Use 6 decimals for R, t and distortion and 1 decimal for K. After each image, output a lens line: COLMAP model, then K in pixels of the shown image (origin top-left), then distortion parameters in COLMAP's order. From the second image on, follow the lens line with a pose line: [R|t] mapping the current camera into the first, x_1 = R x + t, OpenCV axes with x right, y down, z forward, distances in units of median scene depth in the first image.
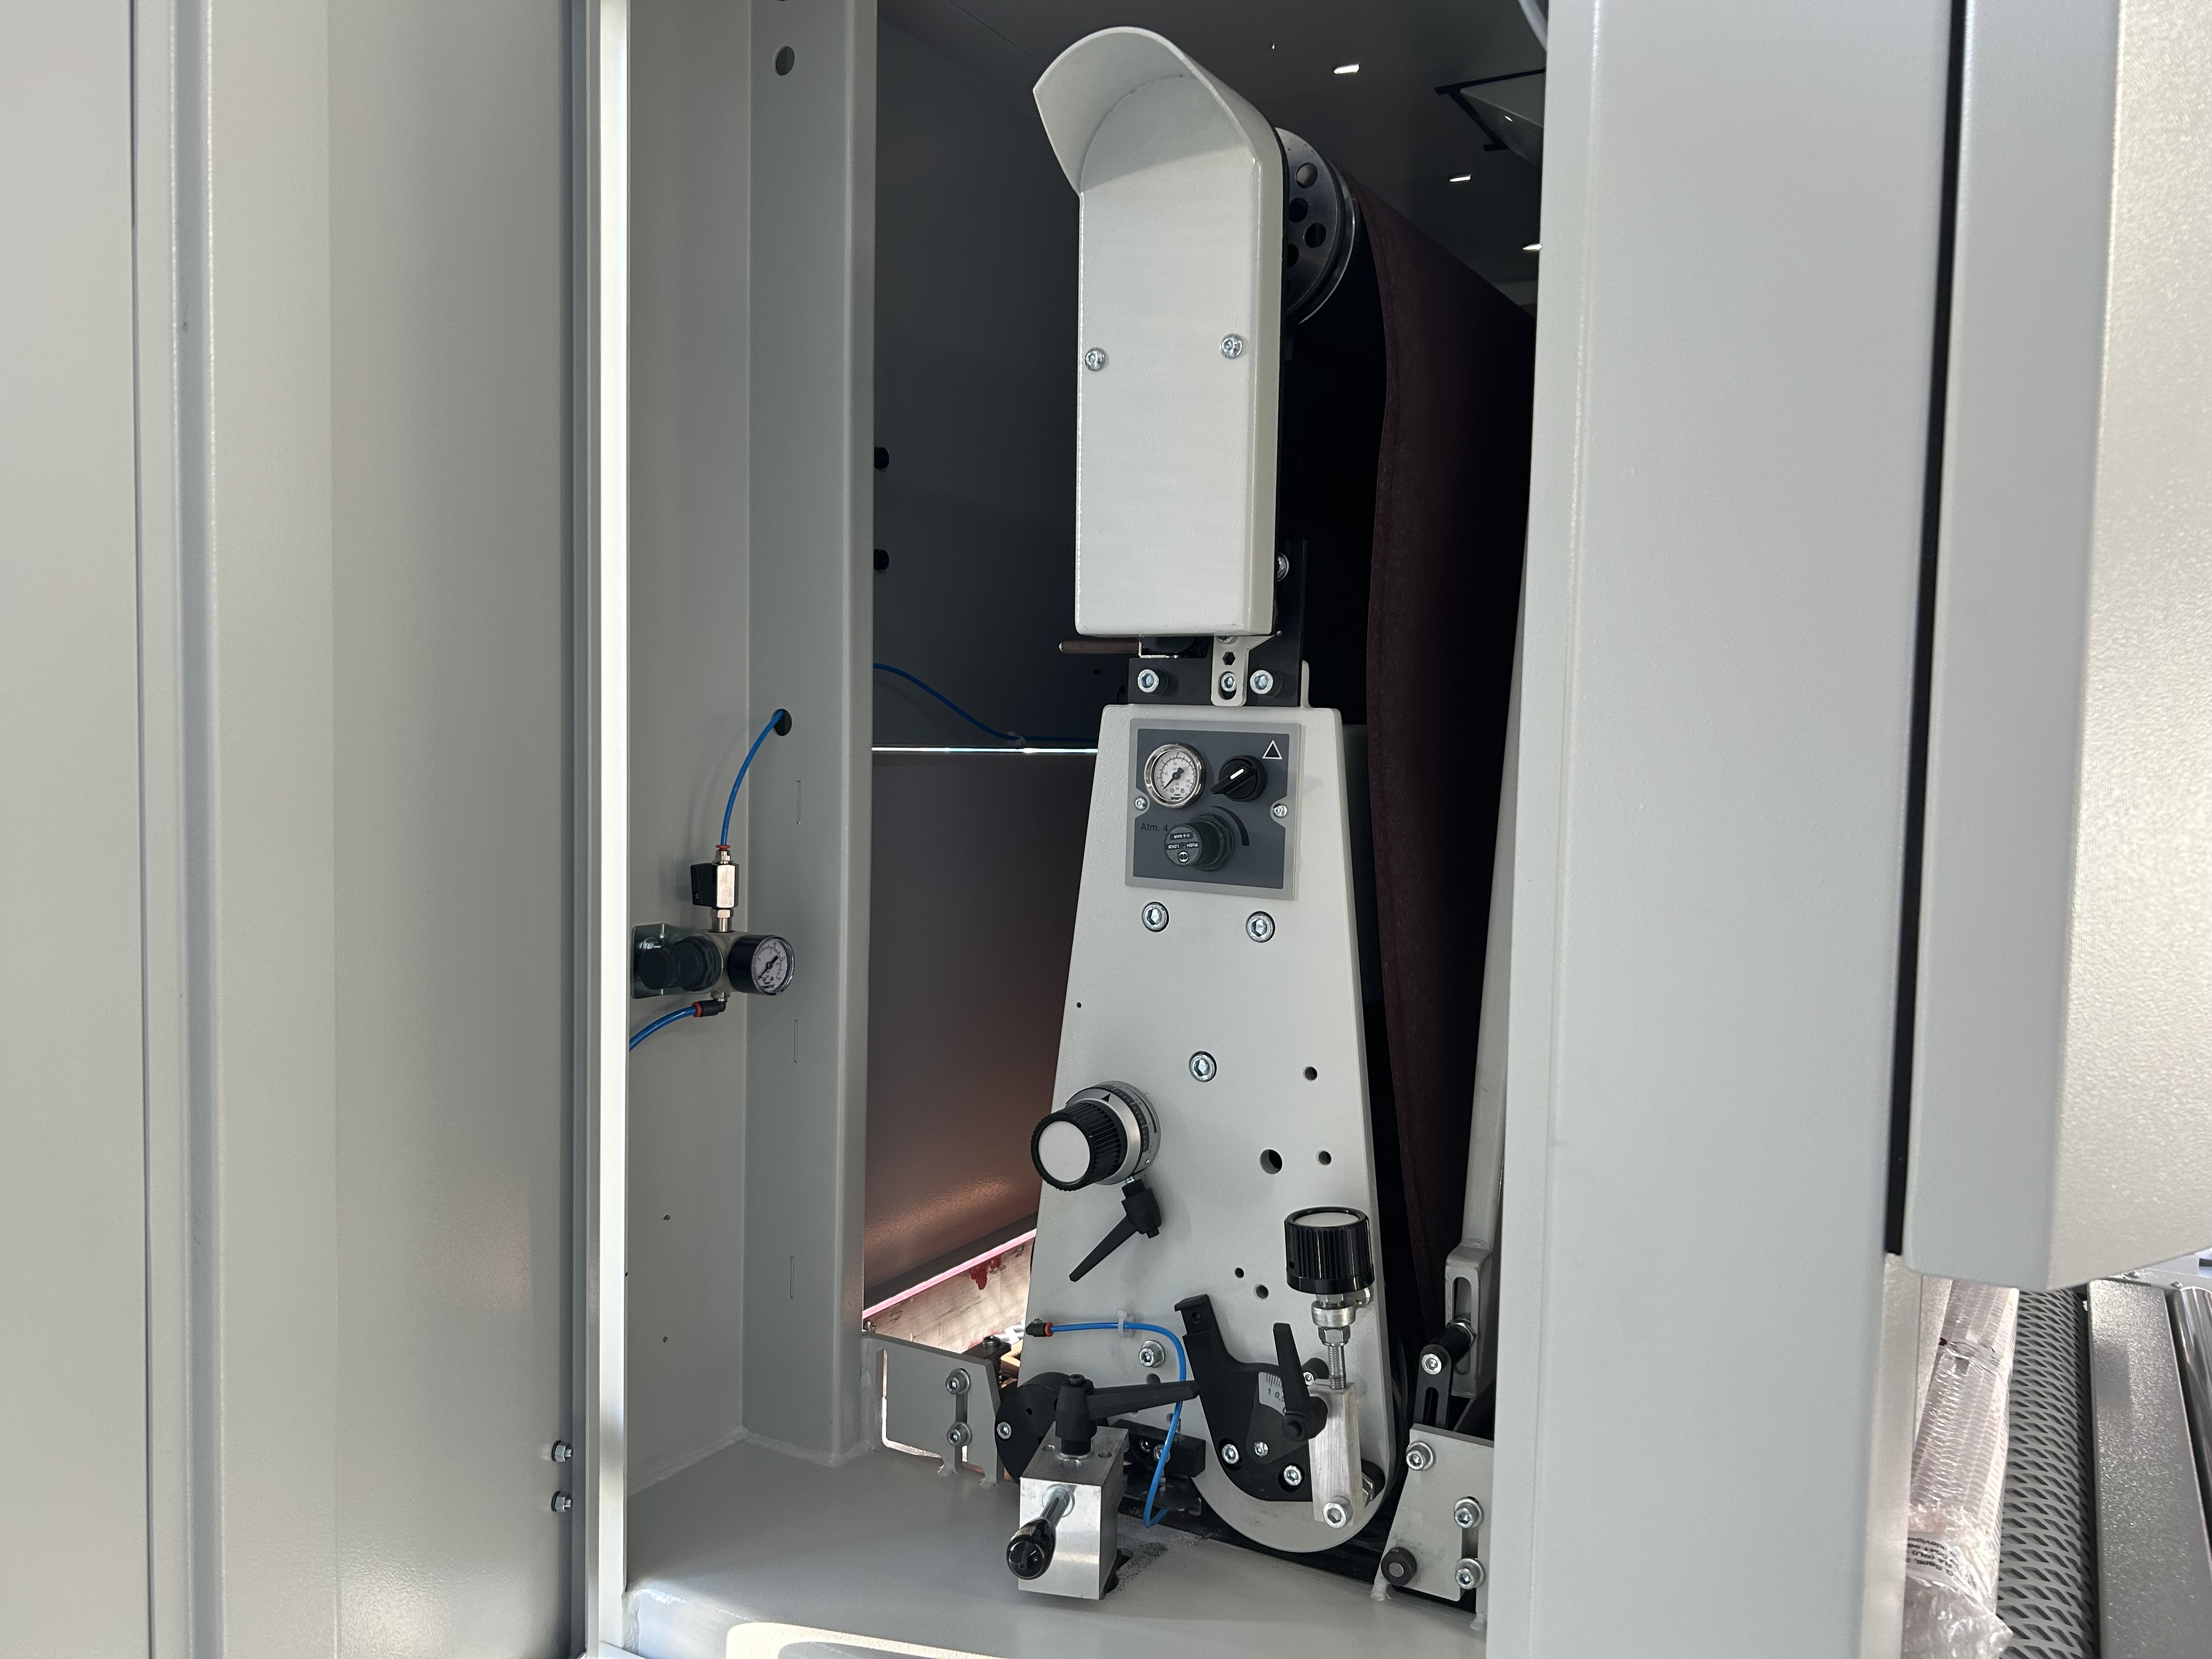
lens RADIAL K [[1646.9, 0, 1106.0], [0, 1646.9, 829.5], [0, 0, 1]] dist [0.064460, -0.000905]
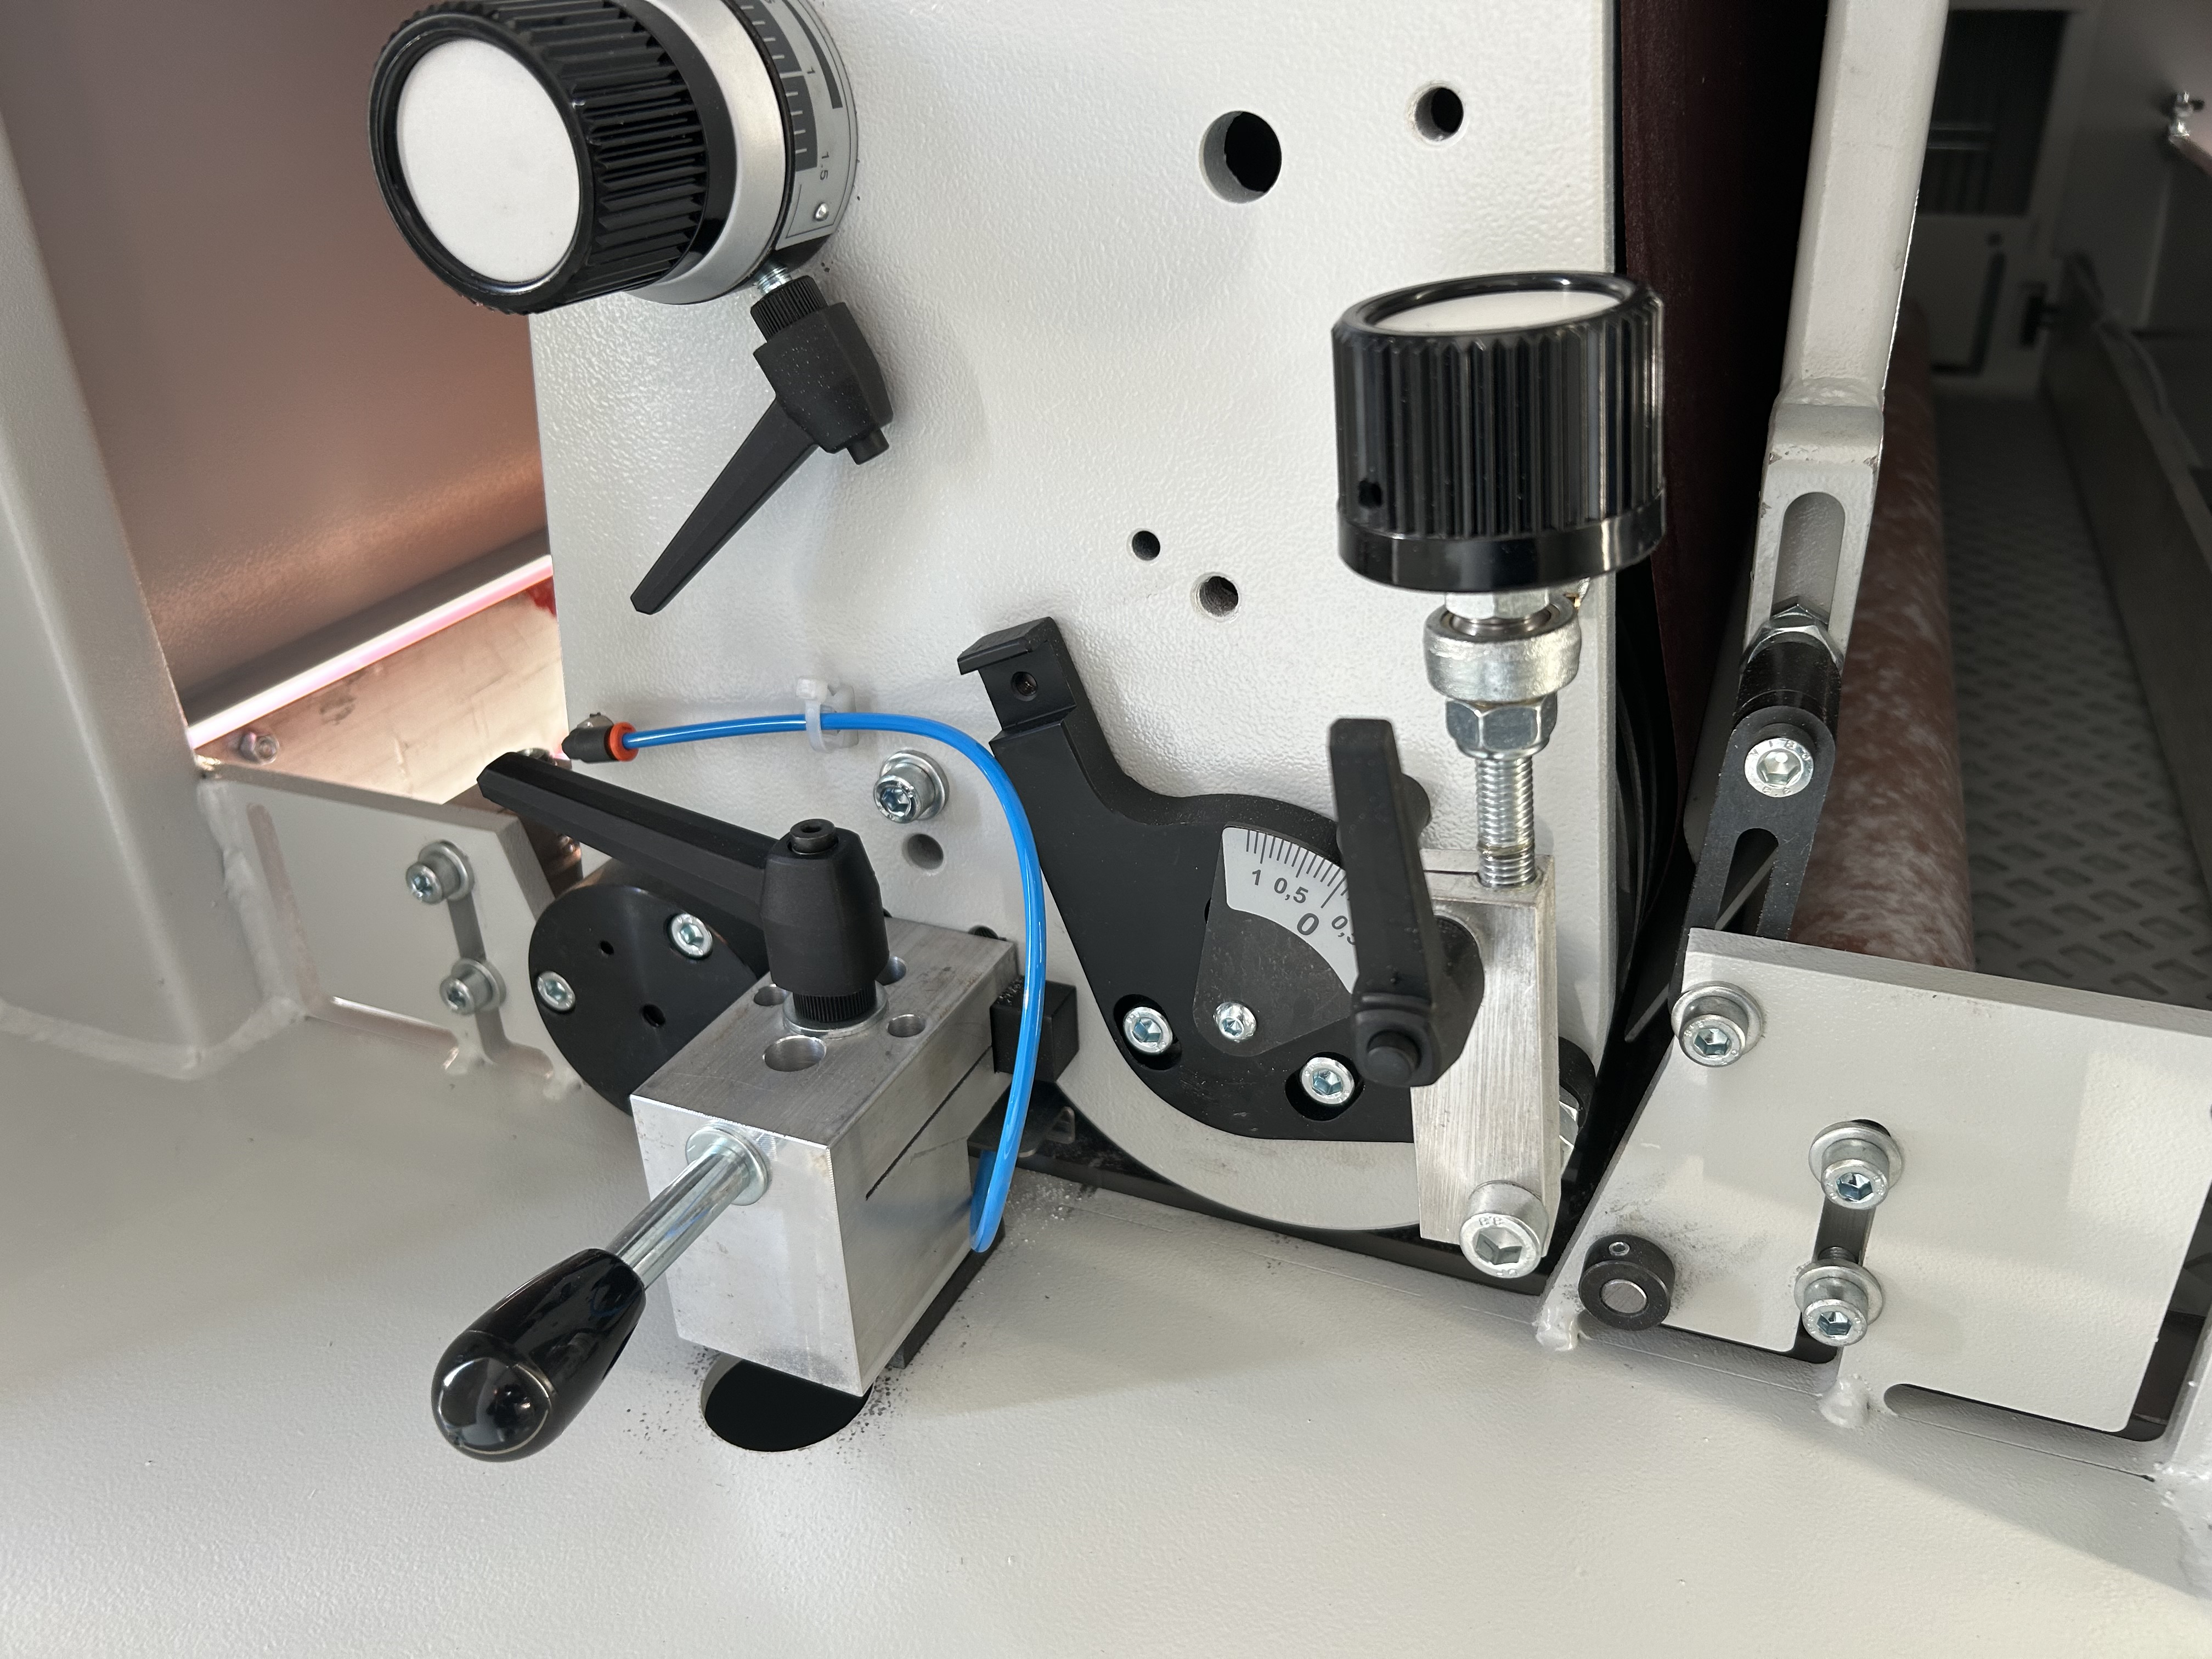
lens RADIAL K [[1694.4, 0, 1106.0], [0, 1694.4, 829.5], [0, 0, 1]] dist [0.042143, -0.048618]
pose [[0.991932, -0.102404, 0.074728, 0.042245], [0.062284, 0.907093, 0.416298, 0.180149], [-0.110416, -0.408285, 0.906152, 0.679043]]
